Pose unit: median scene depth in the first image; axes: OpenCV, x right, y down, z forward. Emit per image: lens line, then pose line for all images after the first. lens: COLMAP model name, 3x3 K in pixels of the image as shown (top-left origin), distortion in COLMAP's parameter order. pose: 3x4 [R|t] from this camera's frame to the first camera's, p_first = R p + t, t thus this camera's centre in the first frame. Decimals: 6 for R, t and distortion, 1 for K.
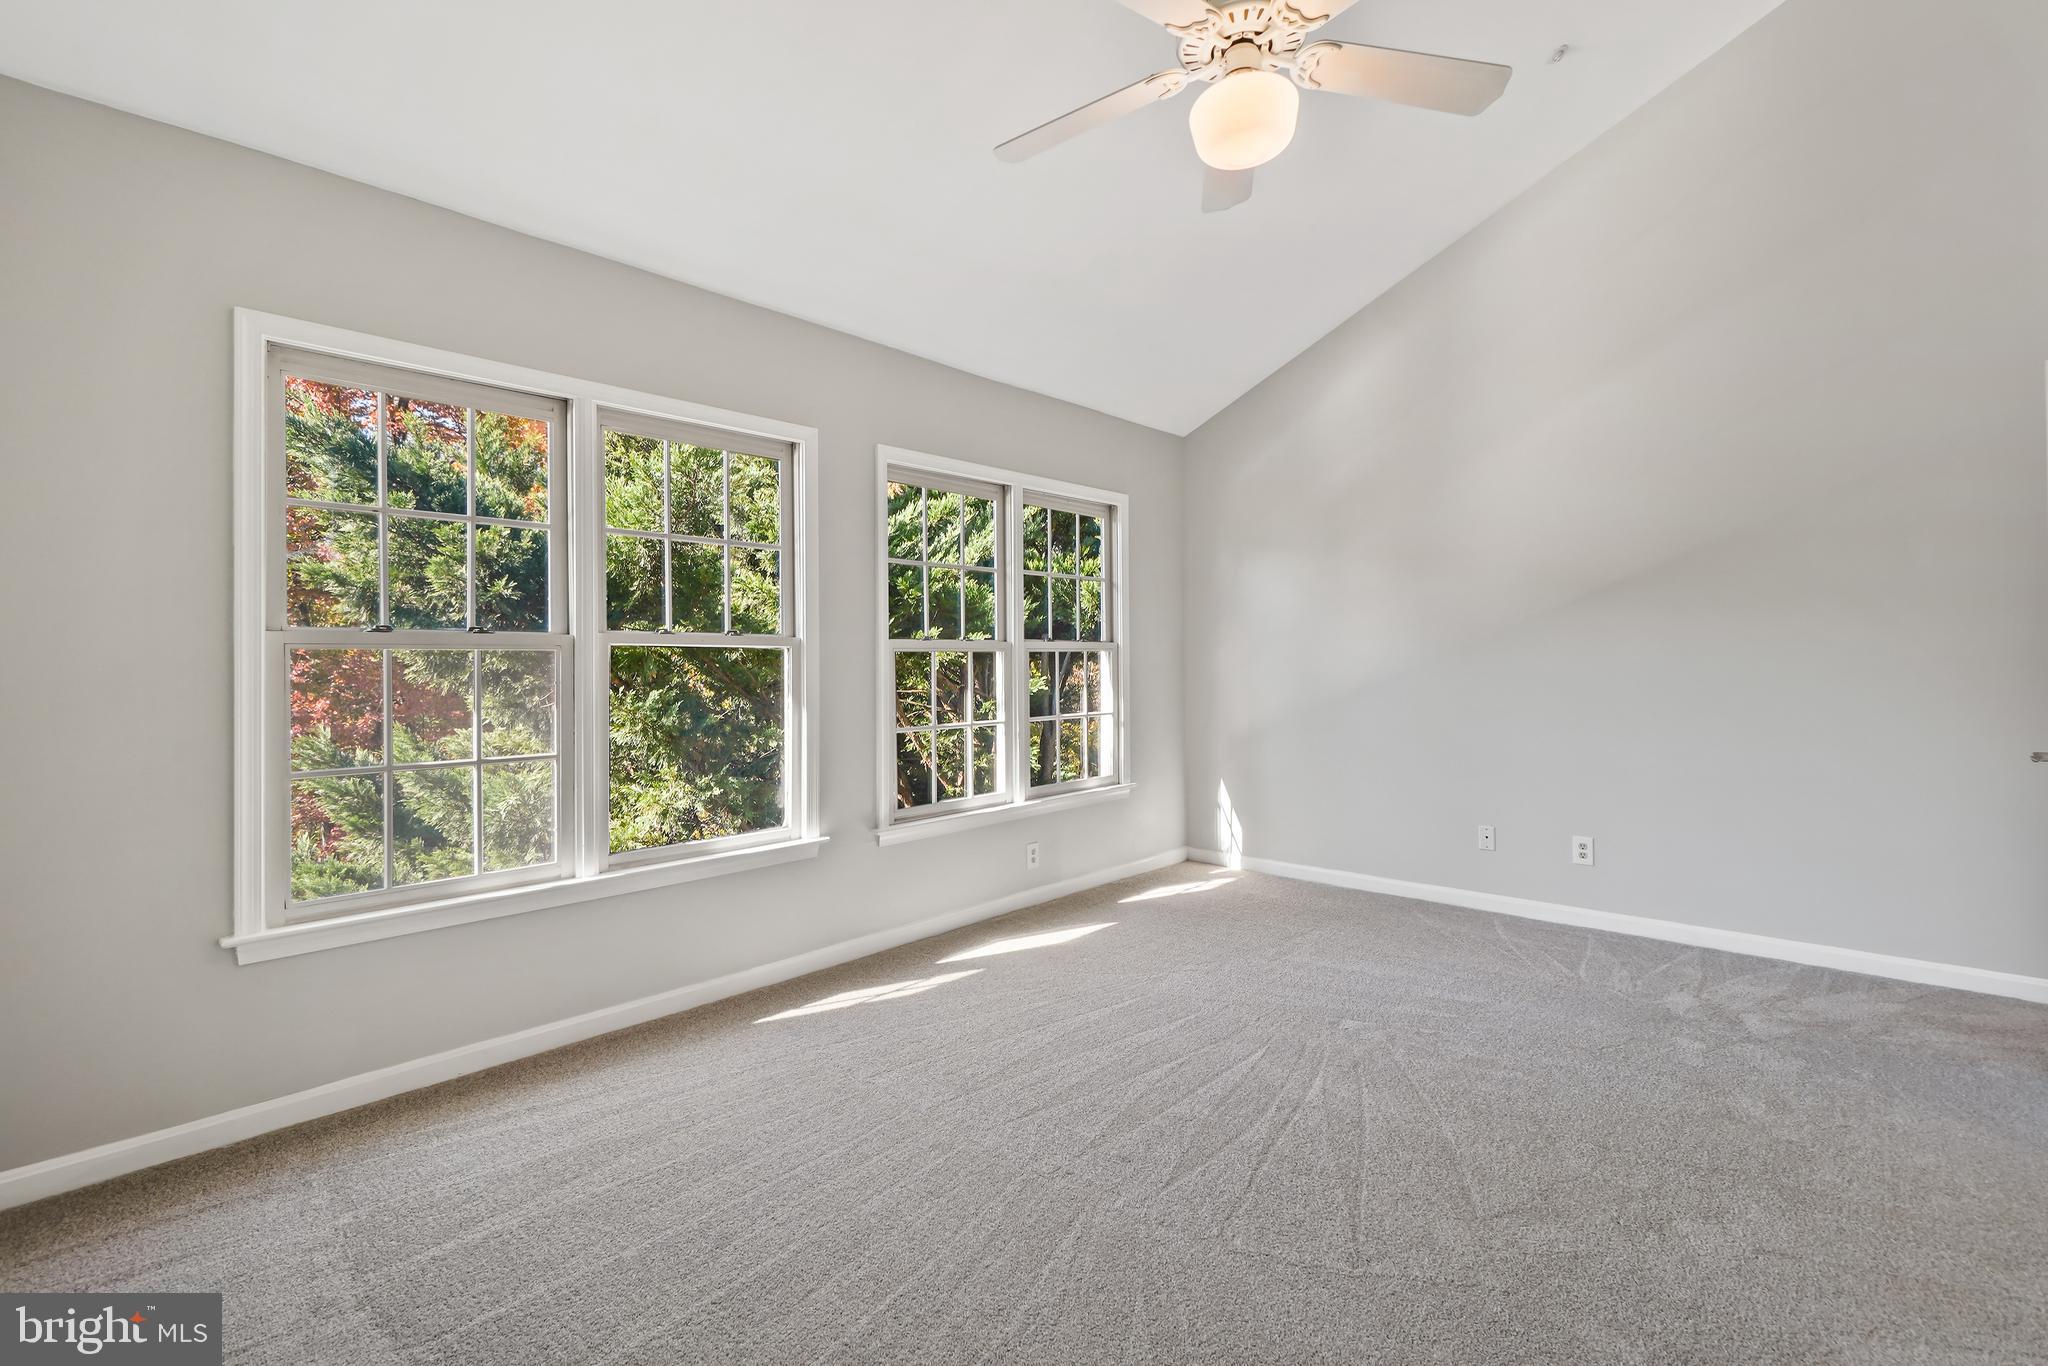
lens RADIAL K [[929.3, 0, 1011.1], [0, 929.3, 664.8], [0, 0, 1]] dist [0.000576, -0.001484]
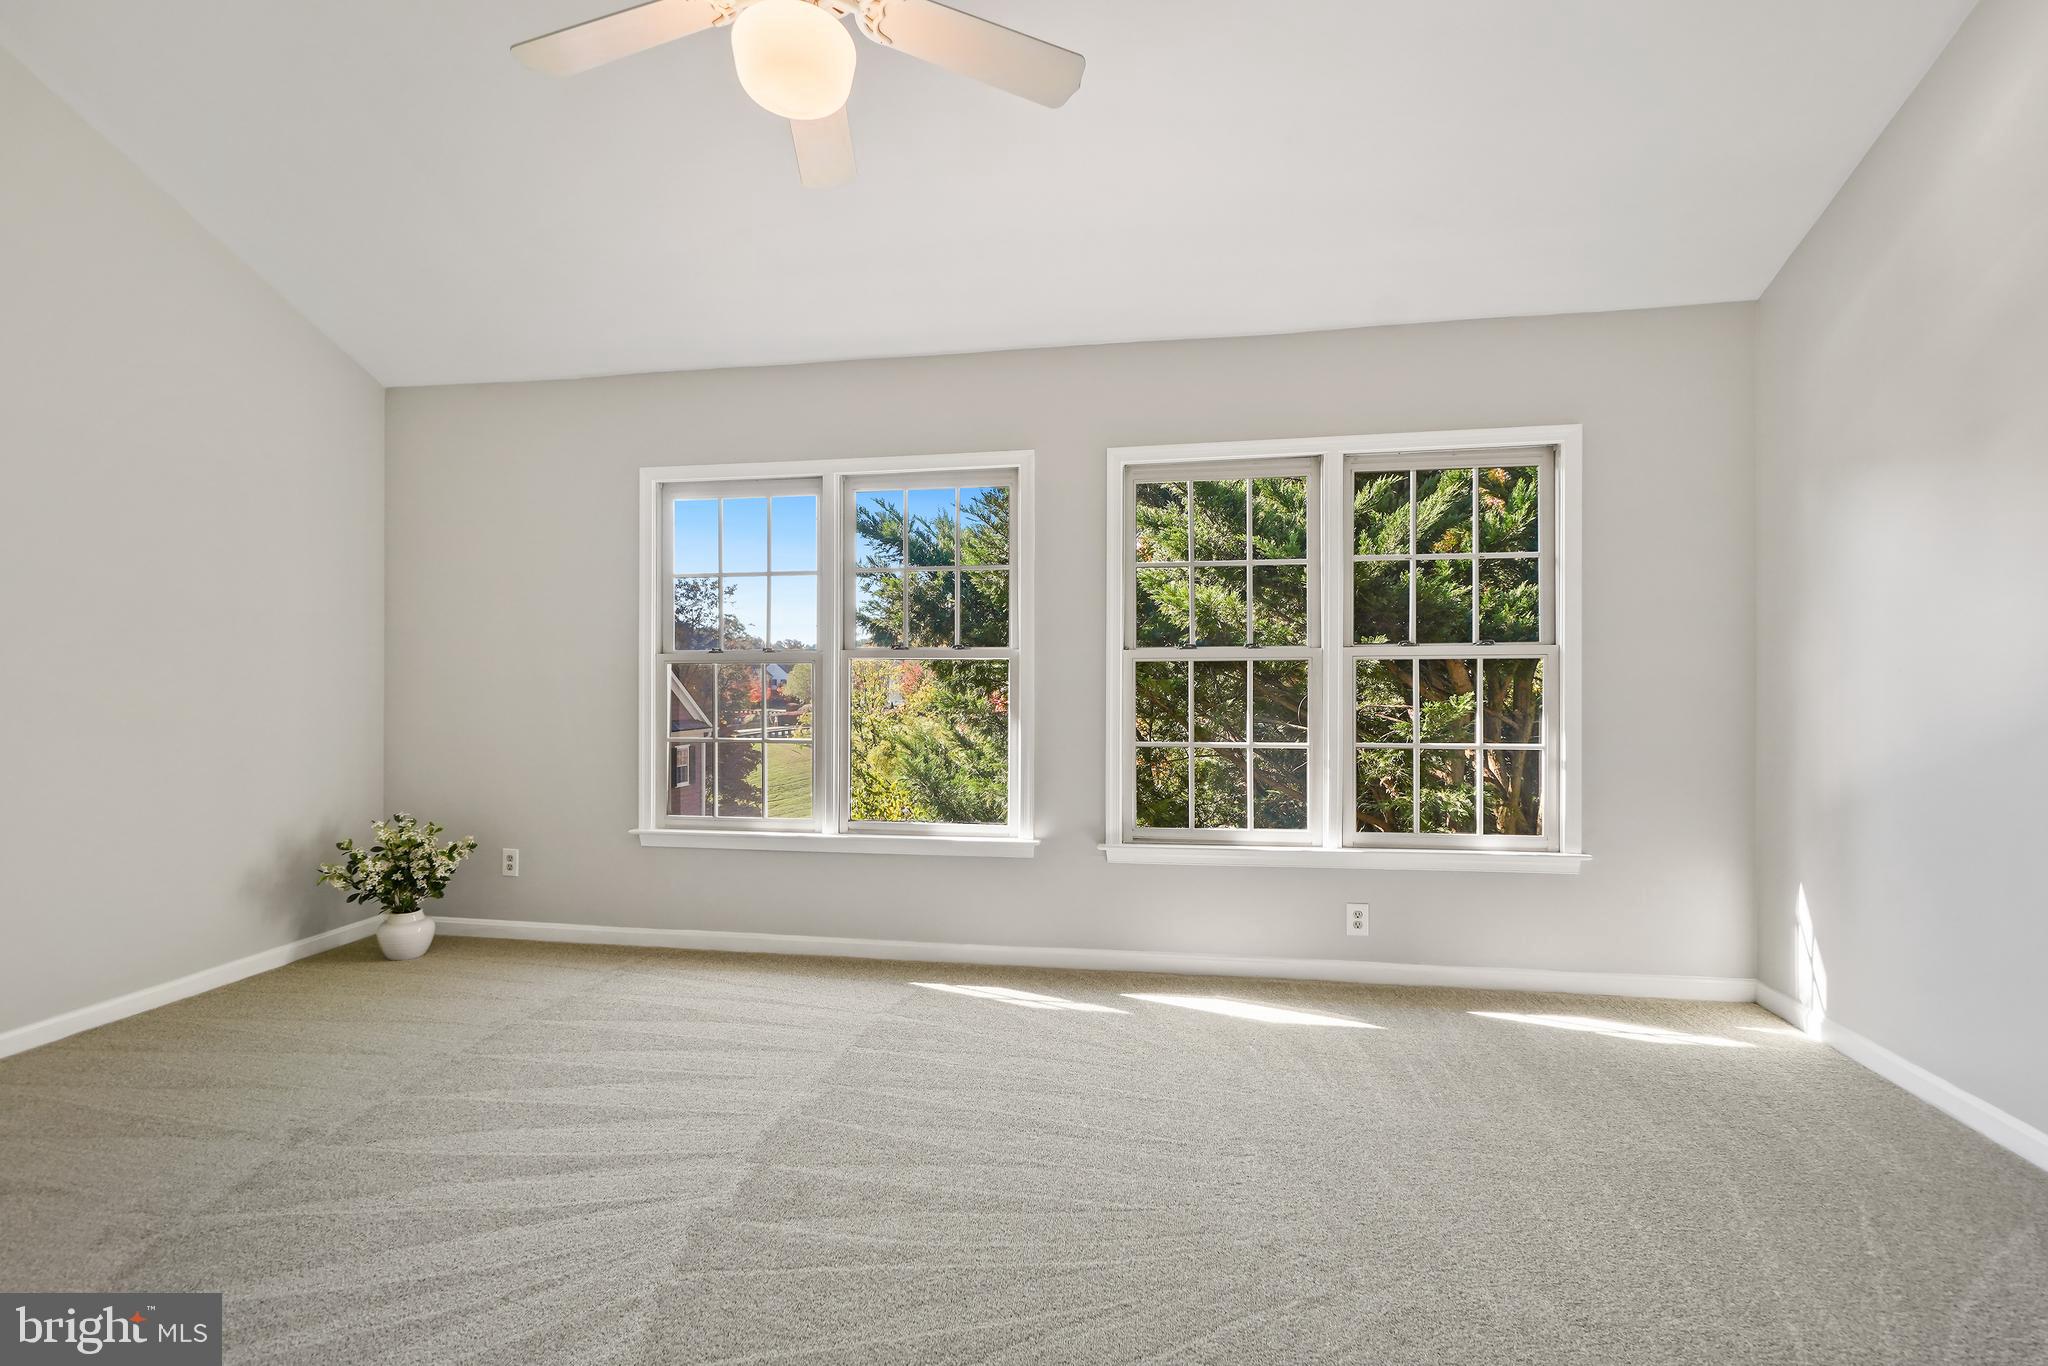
lens RADIAL K [[929.3, 0, 1032.9], [0, 929.3, 687.9], [0, 0, 1]] dist [0.000576, -0.001484]
pose [[0.549807, 0.012746, -0.835195, 0.594167], [-0.005247, 0.999917, 0.011807, 0.001857], [0.835275, -0.002109, 0.549828, 0.380335]]
